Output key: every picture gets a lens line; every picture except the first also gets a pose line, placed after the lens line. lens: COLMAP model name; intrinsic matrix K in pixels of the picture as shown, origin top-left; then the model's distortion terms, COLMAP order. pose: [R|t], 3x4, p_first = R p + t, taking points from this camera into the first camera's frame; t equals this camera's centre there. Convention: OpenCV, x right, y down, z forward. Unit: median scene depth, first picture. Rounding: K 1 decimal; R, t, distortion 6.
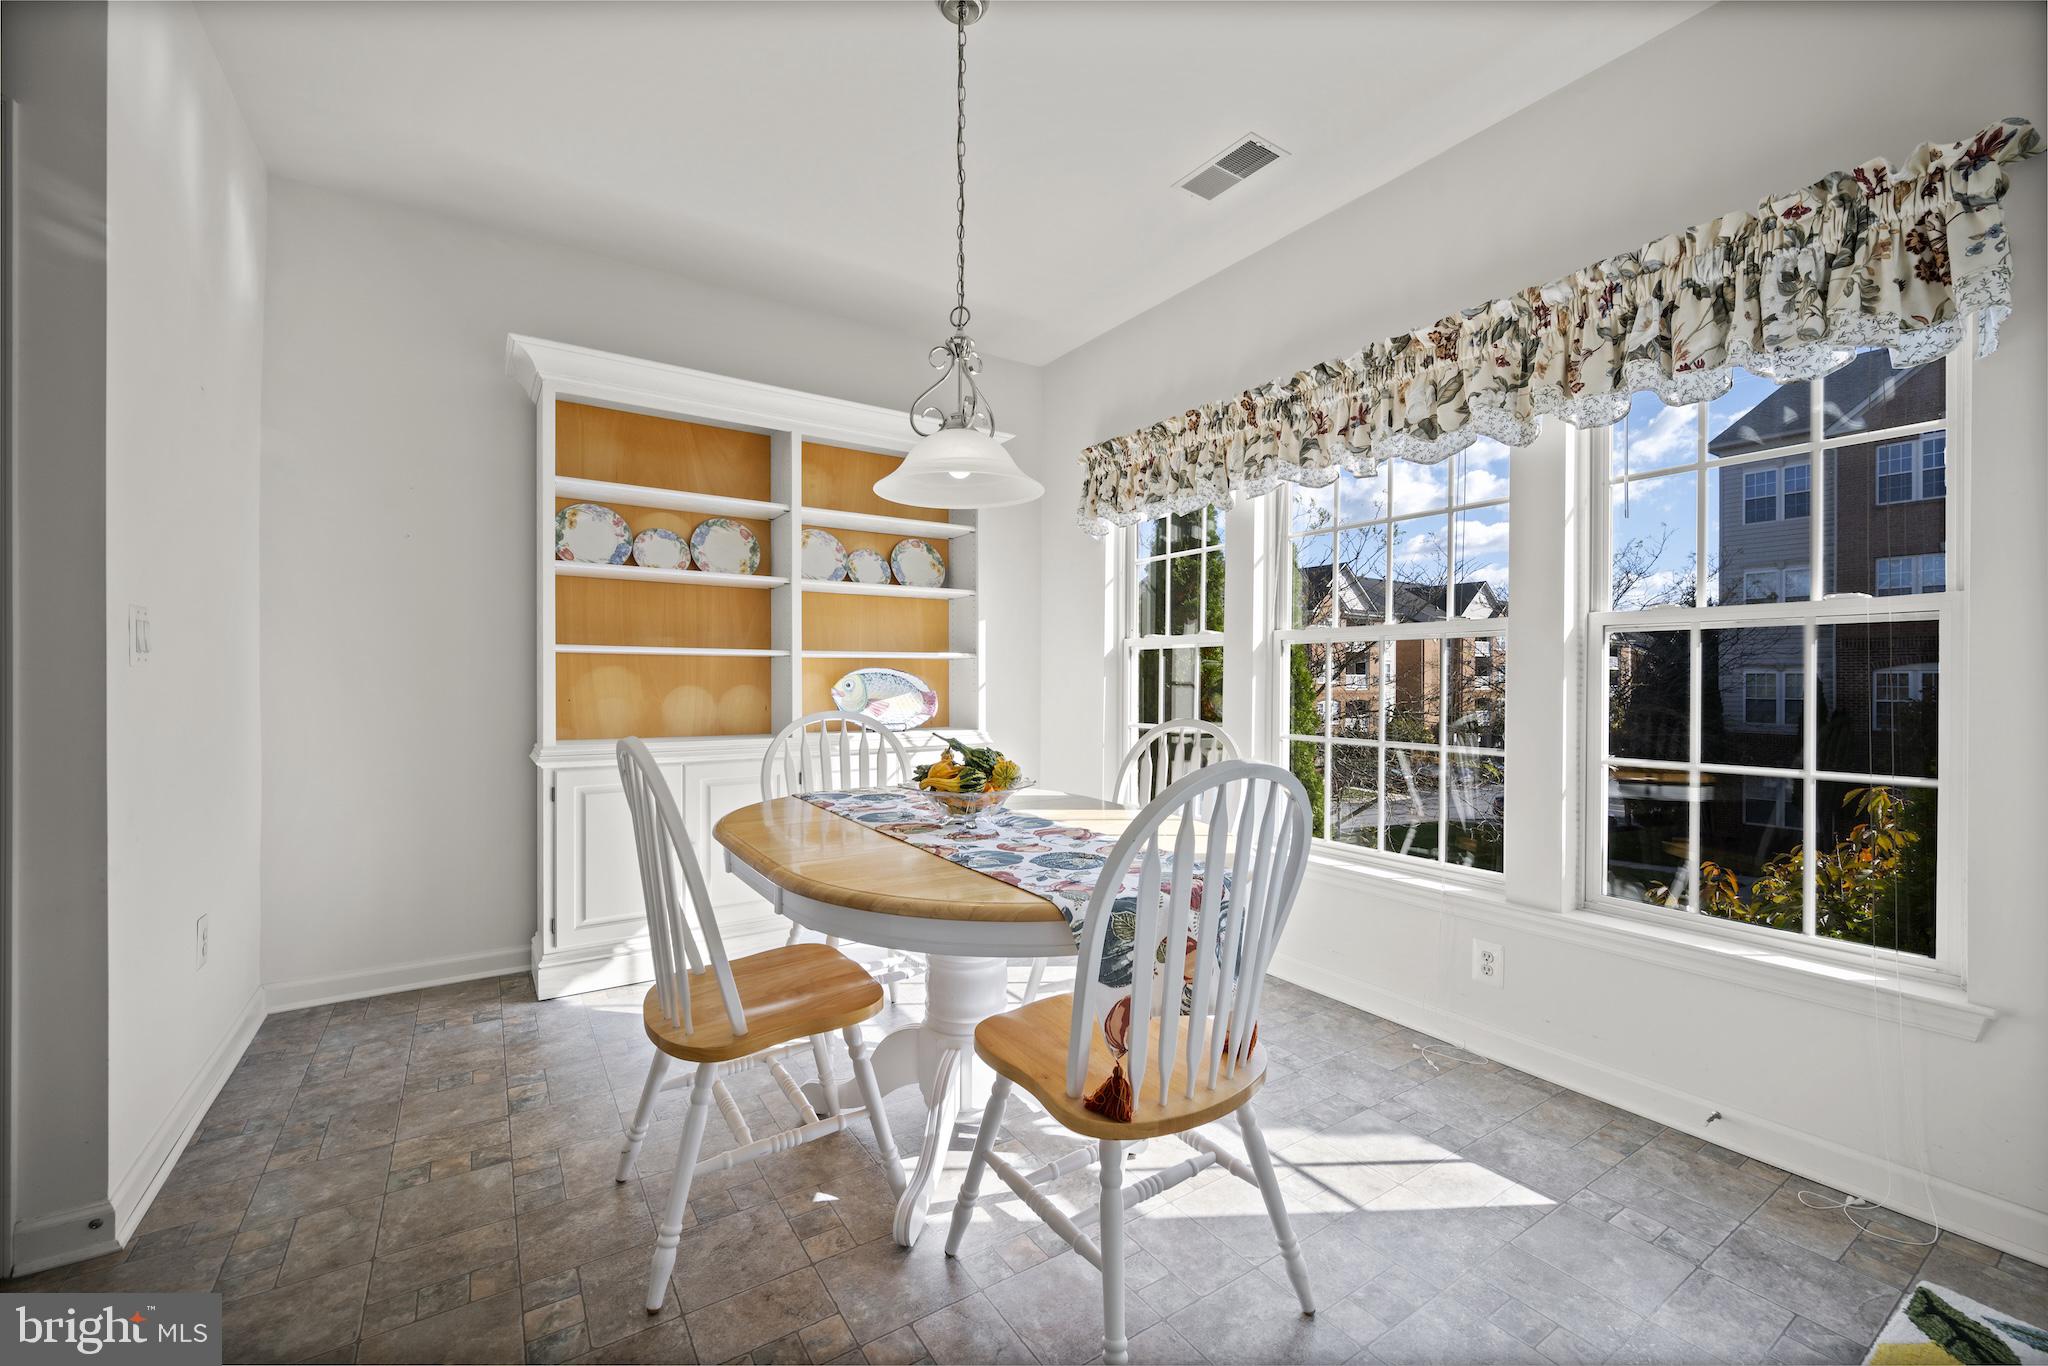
lens RADIAL K [[812.4, 0, 1024.0], [0, 812.4, 683.0], [0, 0, 1]] dist [-0.000815, 0.000381]
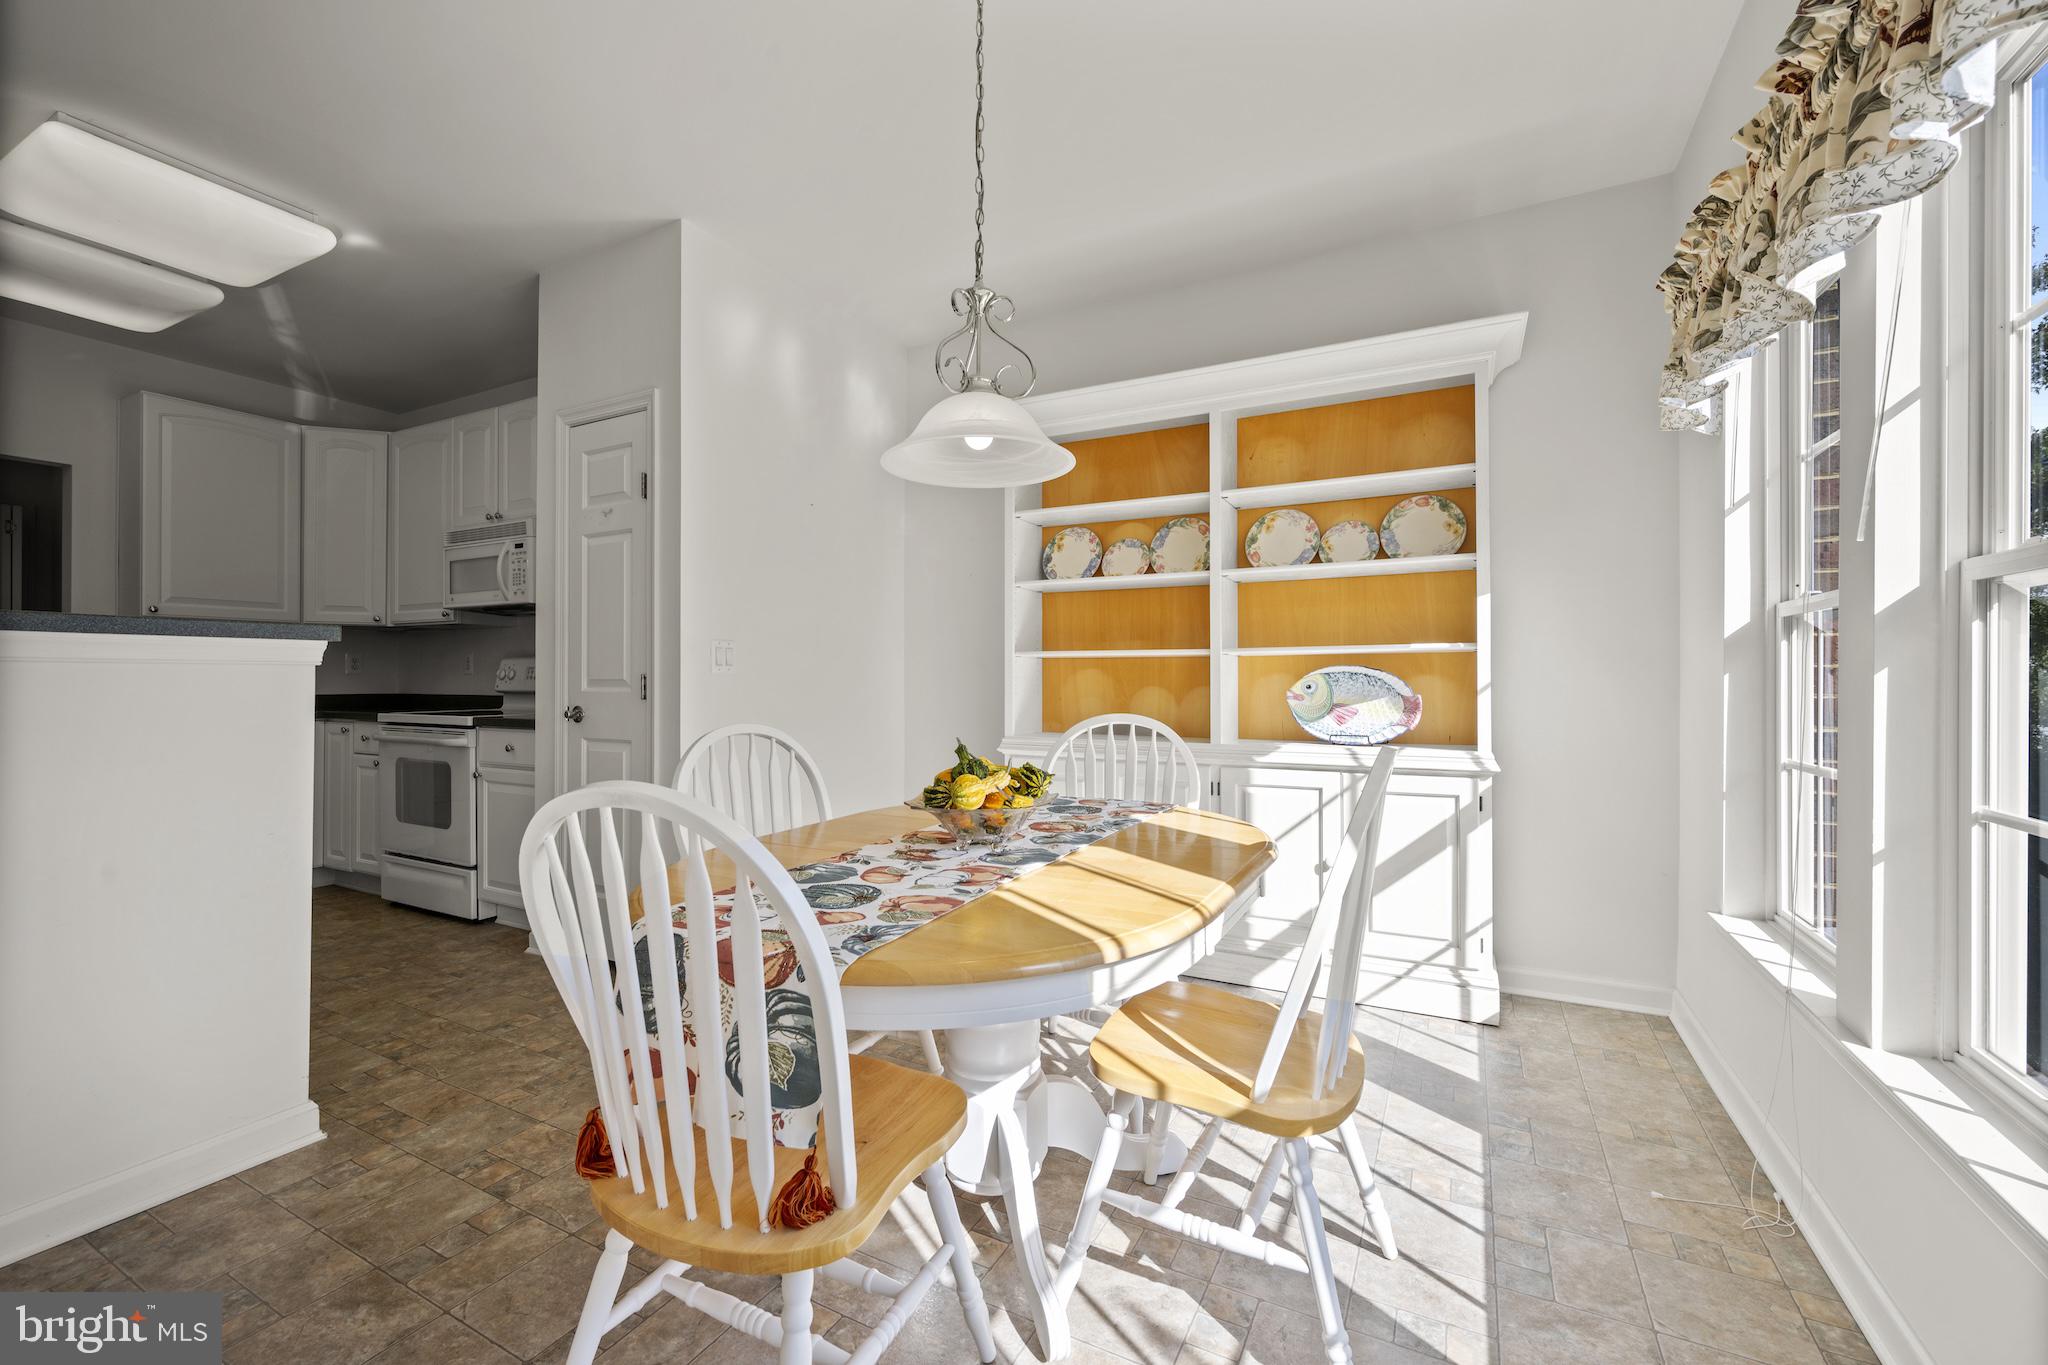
lens RADIAL K [[853.2, 0, 1024.0], [0, 853.2, 682.5], [0, 0, 1]] dist [0.000106, 0.000151]
pose [[0.477145, -0.000618, -0.878824, 0.496830], [-0.001353, 0.999998, -0.001438, -0.000192], [0.878823, 0.001875, 0.477144, 0.373032]]
